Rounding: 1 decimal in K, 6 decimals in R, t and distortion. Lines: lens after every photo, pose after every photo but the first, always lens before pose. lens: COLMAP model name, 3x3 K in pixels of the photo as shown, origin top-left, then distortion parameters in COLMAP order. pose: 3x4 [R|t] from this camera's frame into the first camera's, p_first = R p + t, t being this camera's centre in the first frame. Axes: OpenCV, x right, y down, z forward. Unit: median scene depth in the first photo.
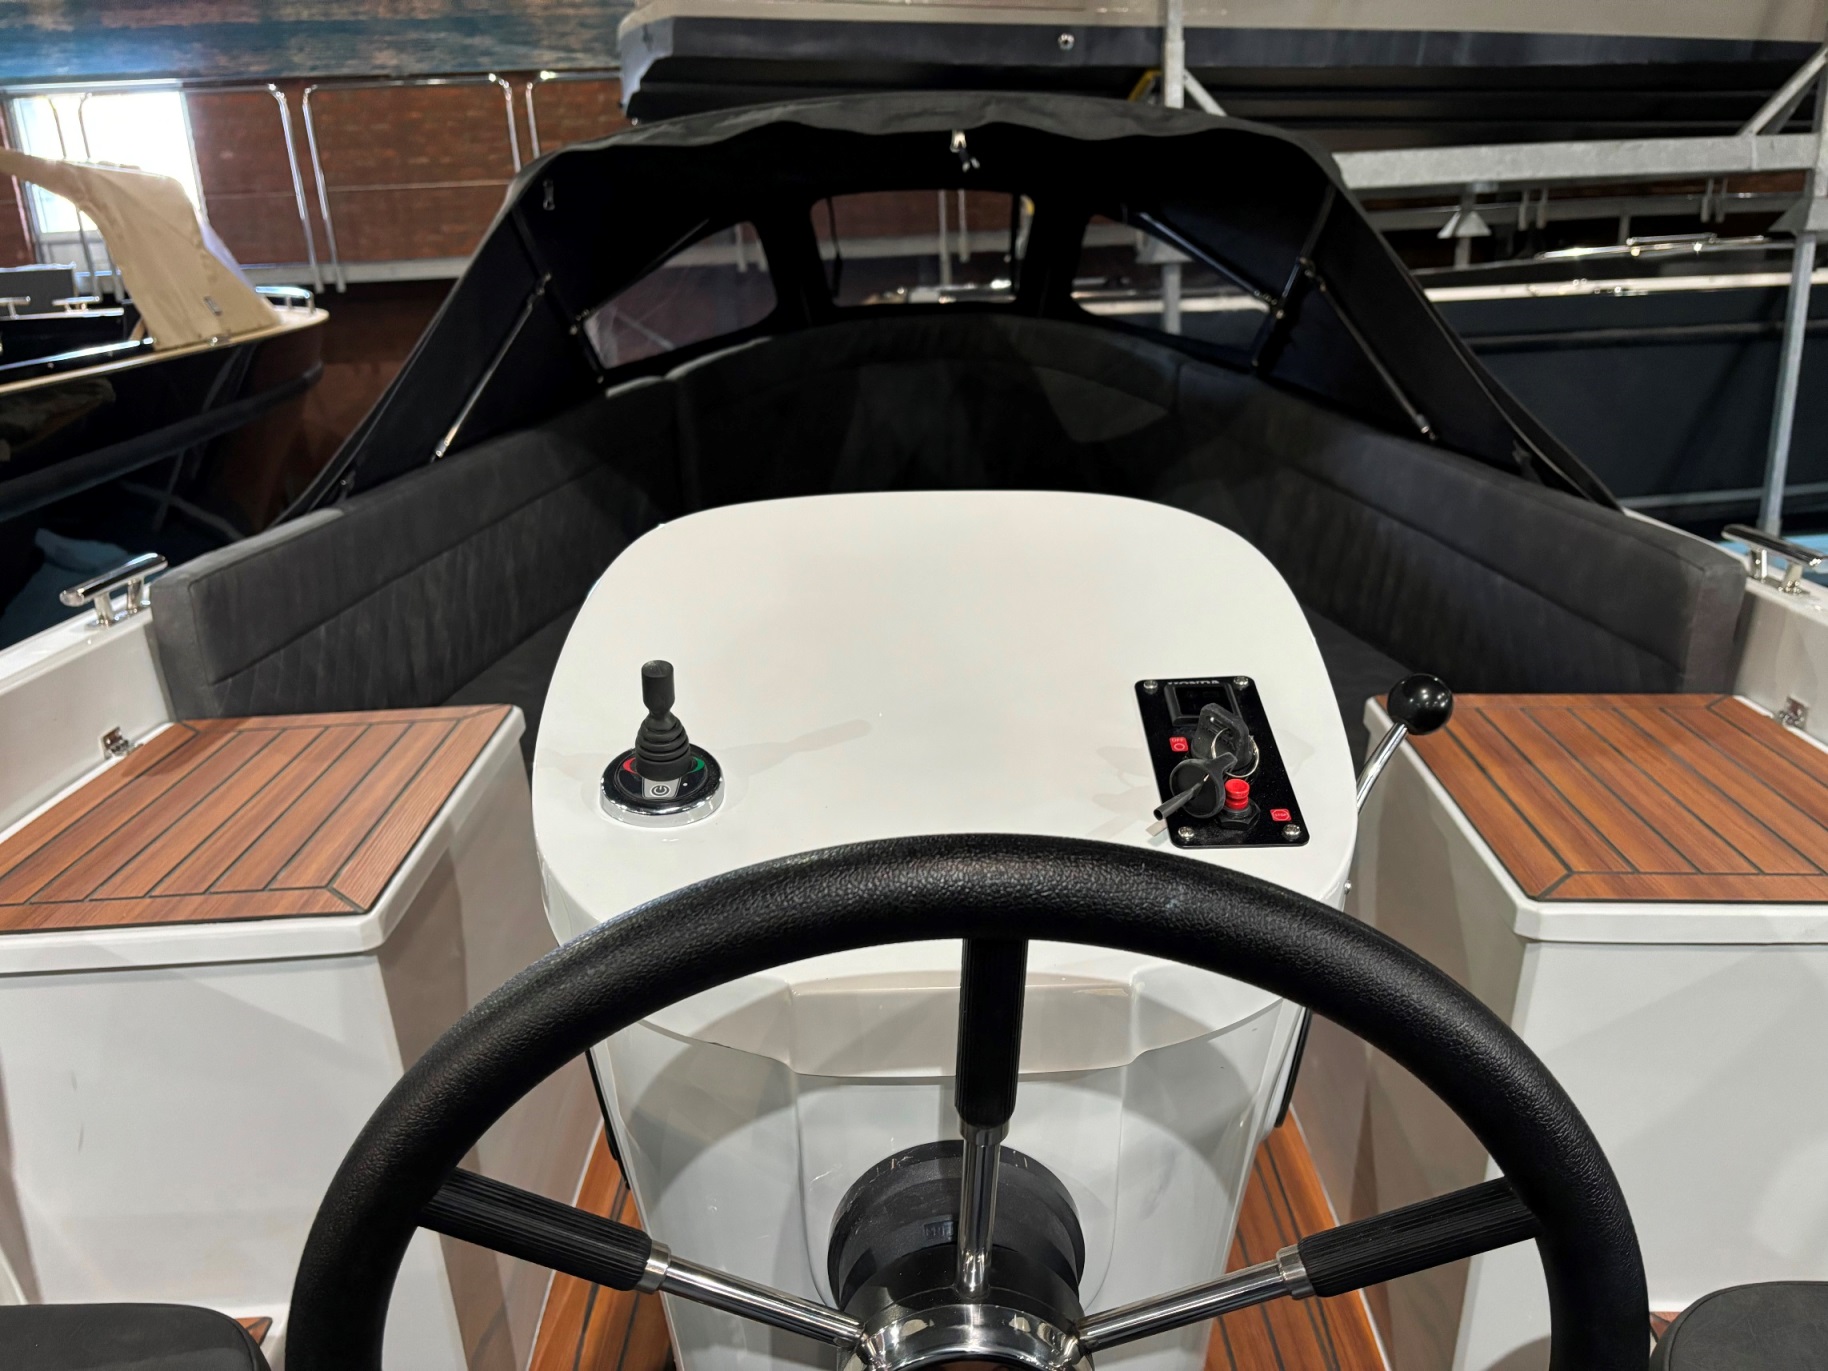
lens RADIAL K [[1379.7, 0, 907.5], [0, 1379.7, 693.3], [0, 0, 1]] dist [0.041211, -0.053242]
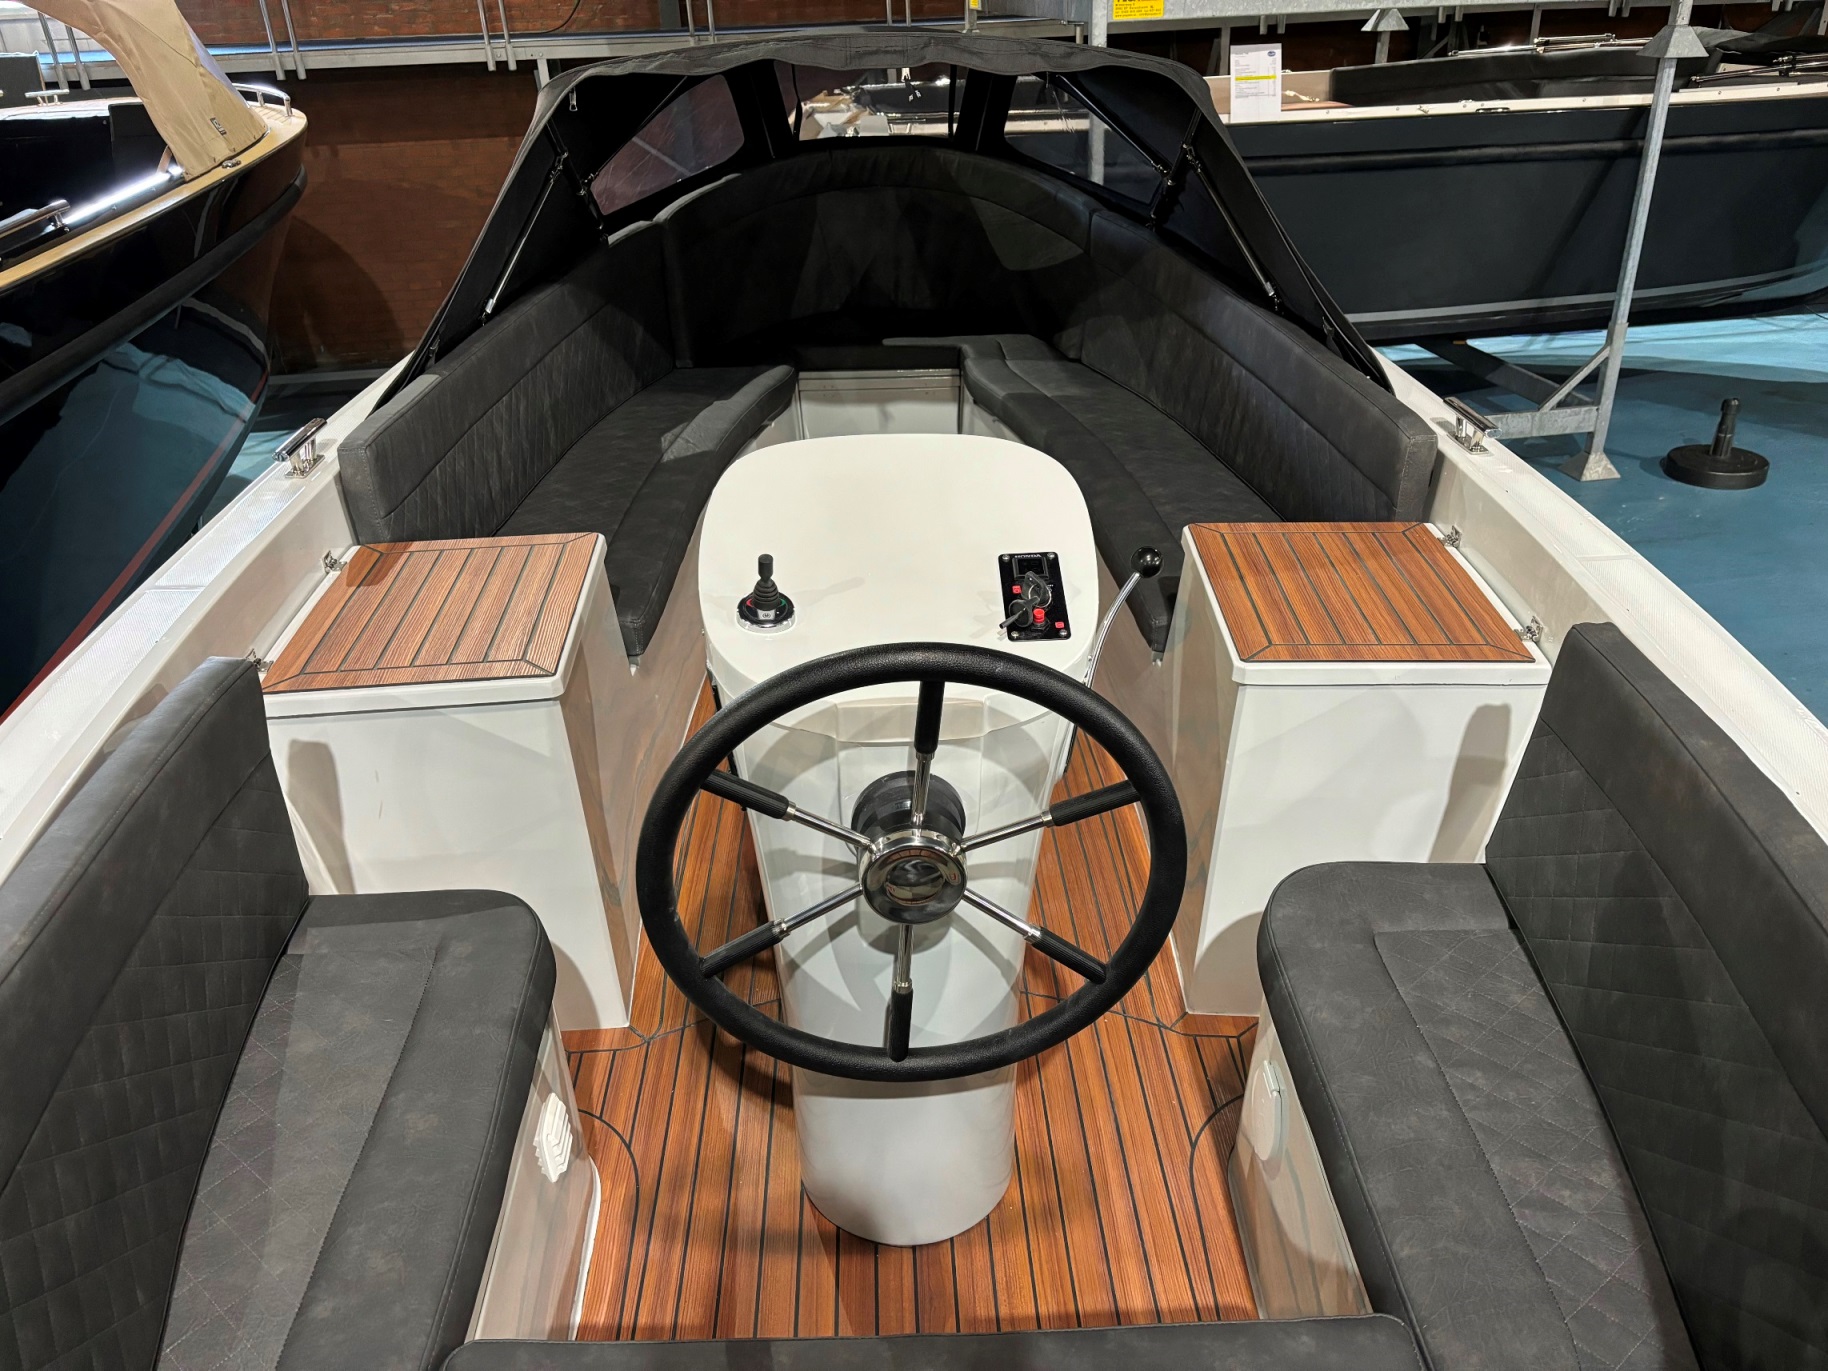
lens RADIAL K [[1379.7, 0, 907.5], [0, 1379.7, 693.3], [0, 0, 1]] dist [0.041211, -0.053242]
pose [[0.999213, -0.009440, 0.038539, -0.009863], [0.002702, 0.985218, 0.171284, -0.035677], [-0.039586, -0.171045, 0.984468, -0.226684]]
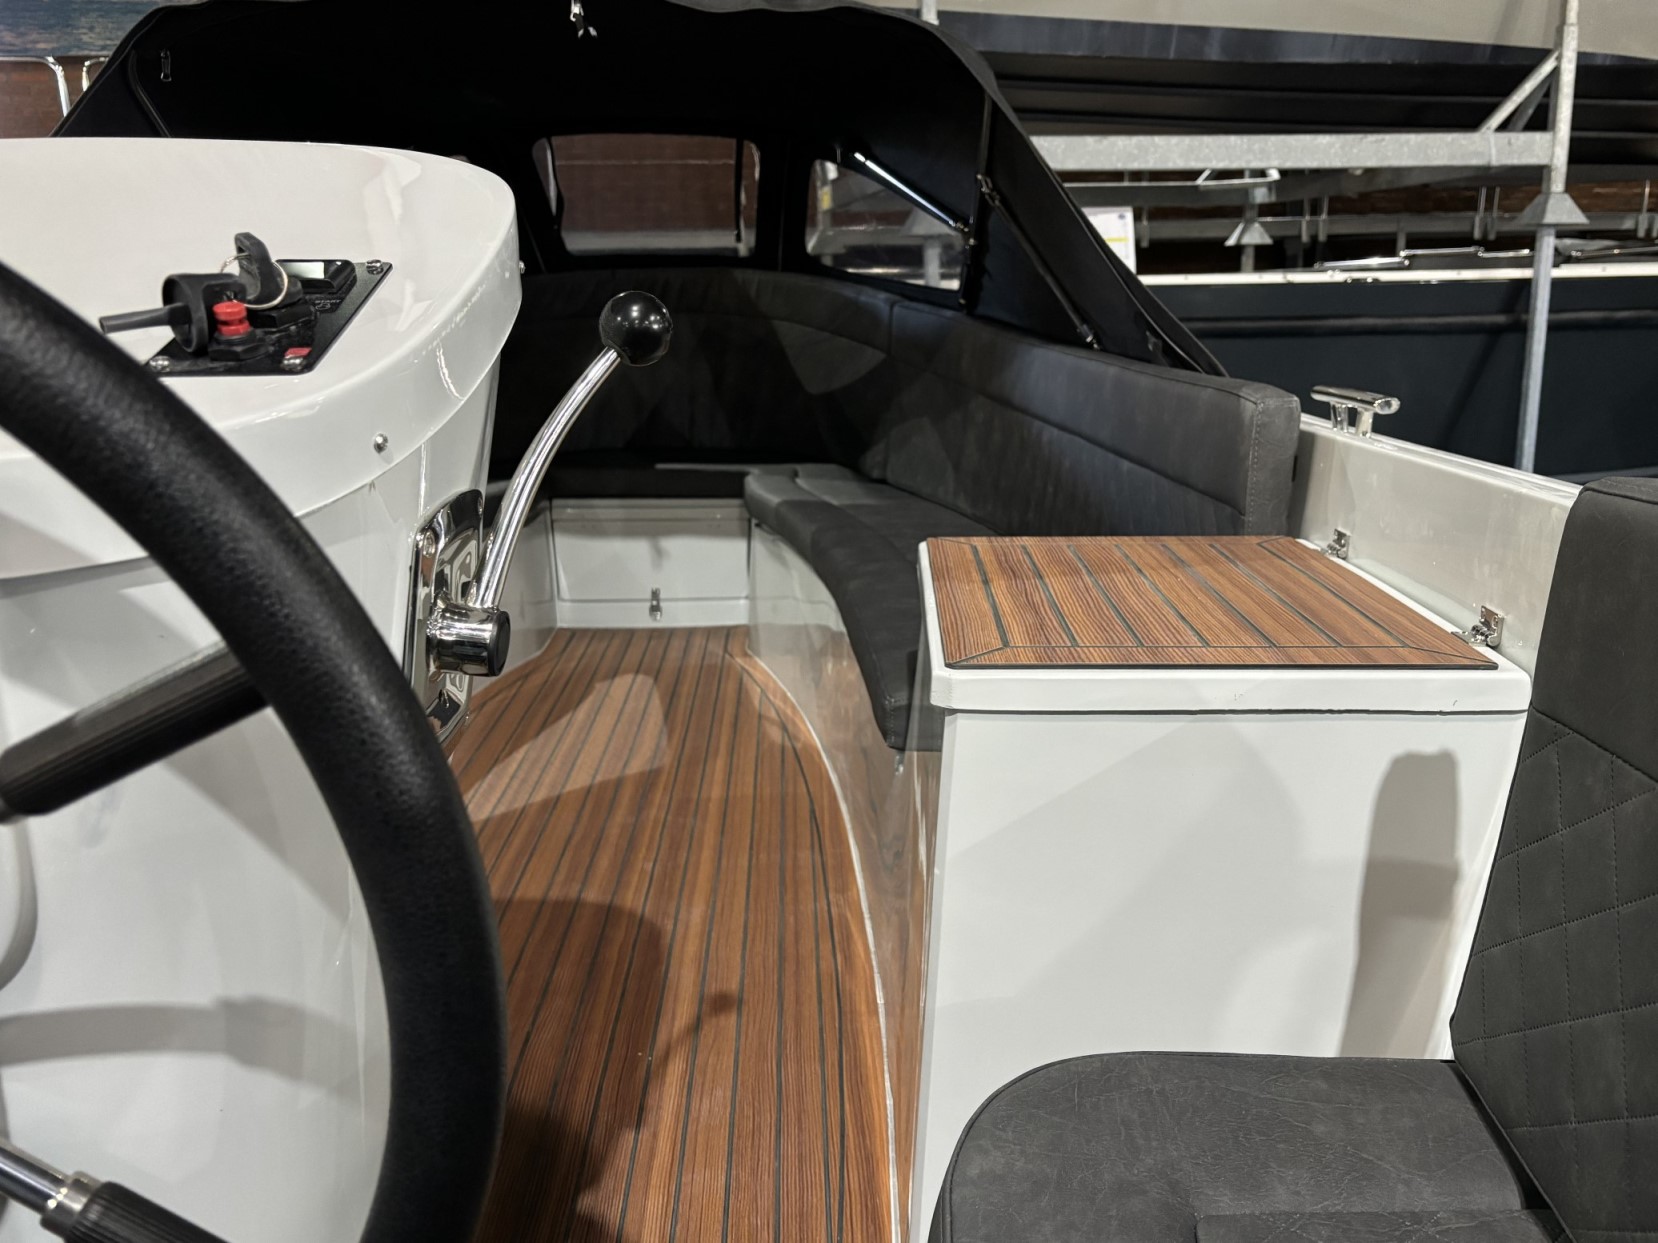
lens RADIAL K [[1371.4, 0, 862.5], [0, 1371.4, 626.3], [0, 0, 1]] dist [0.061538, -0.072768]
pose [[0.997974, 0.009904, 0.062847, 0.114702], [-0.005260, 0.997272, -0.073620, 0.064167], [-0.063405, 0.073140, 0.995304, 0.037799]]
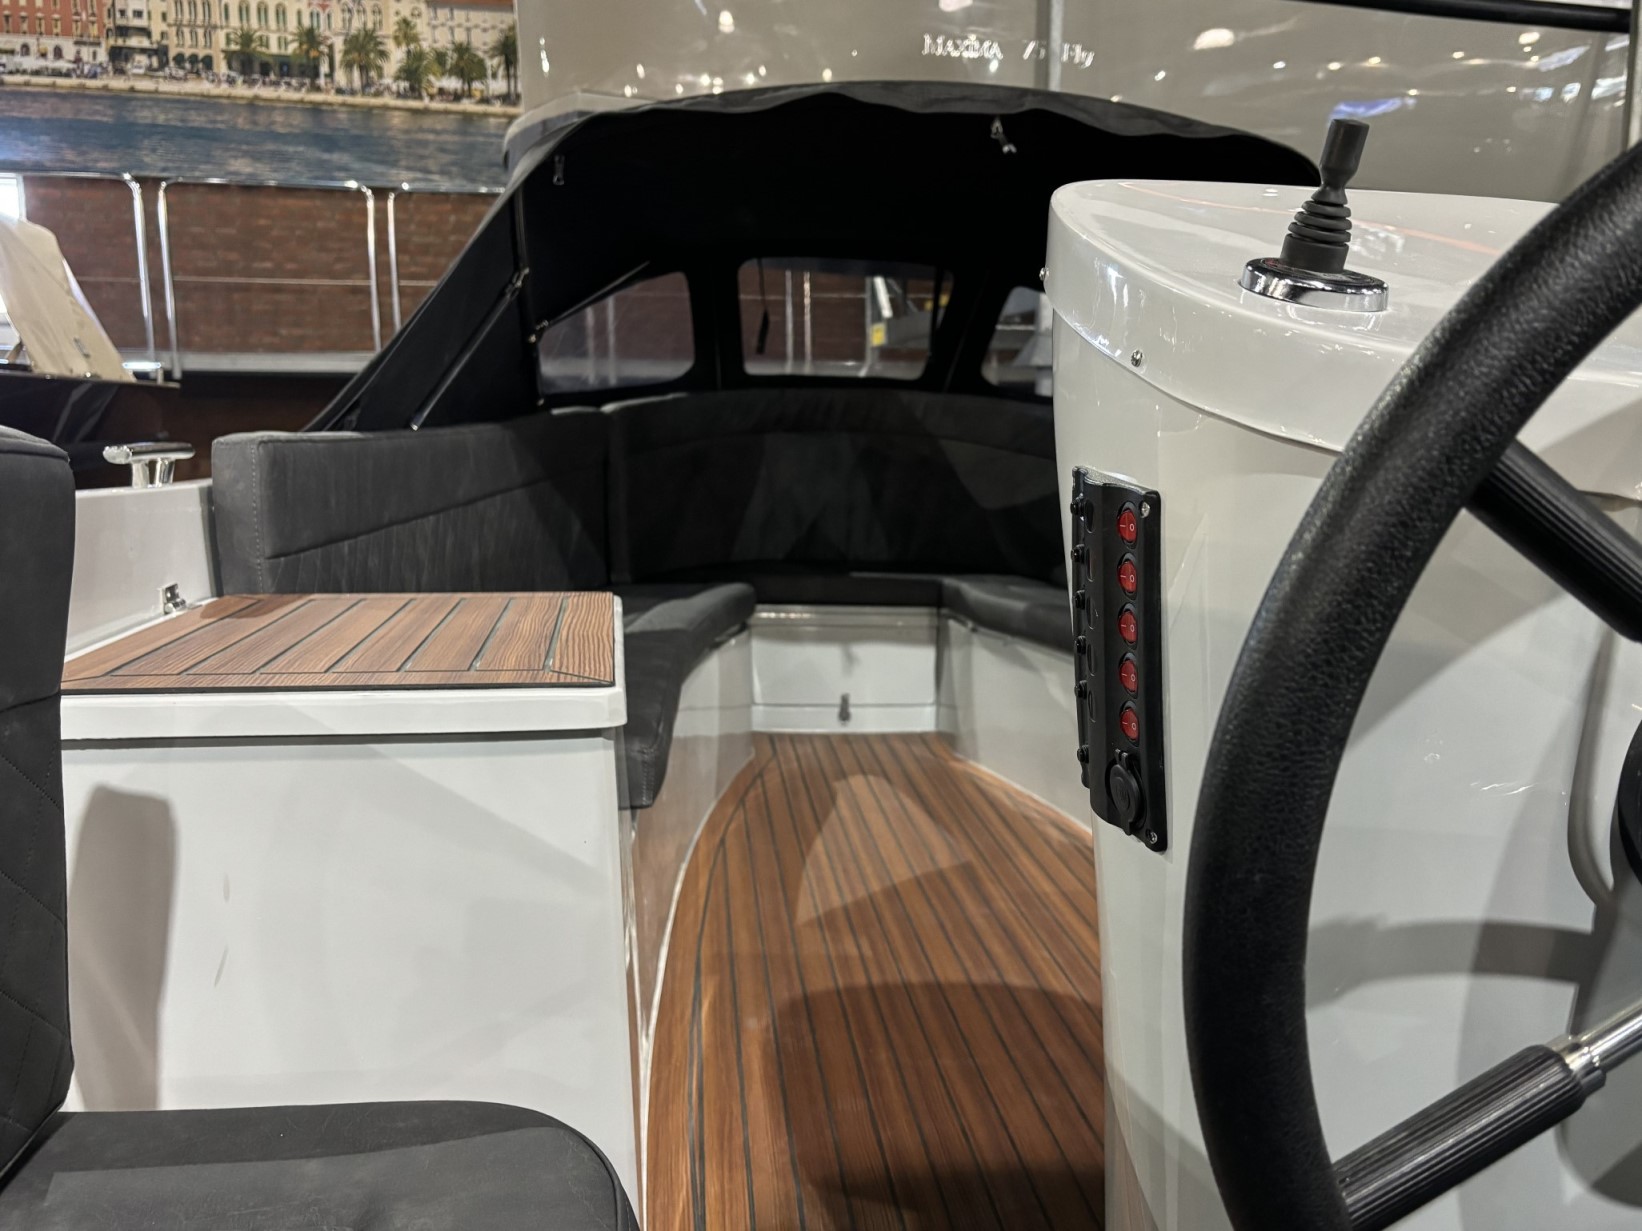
lens RADIAL K [[1366.4, 0, 808.2], [0, 1366.4, 635.1], [0, 0, 1]] dist [0.069860, -0.089145]
pose [[0.993924, 0.037905, 0.103331, -0.122910], [-0.020172, 0.985659, -0.167540, 0.091847], [-0.108200, 0.164438, 0.980435, 0.051523]]
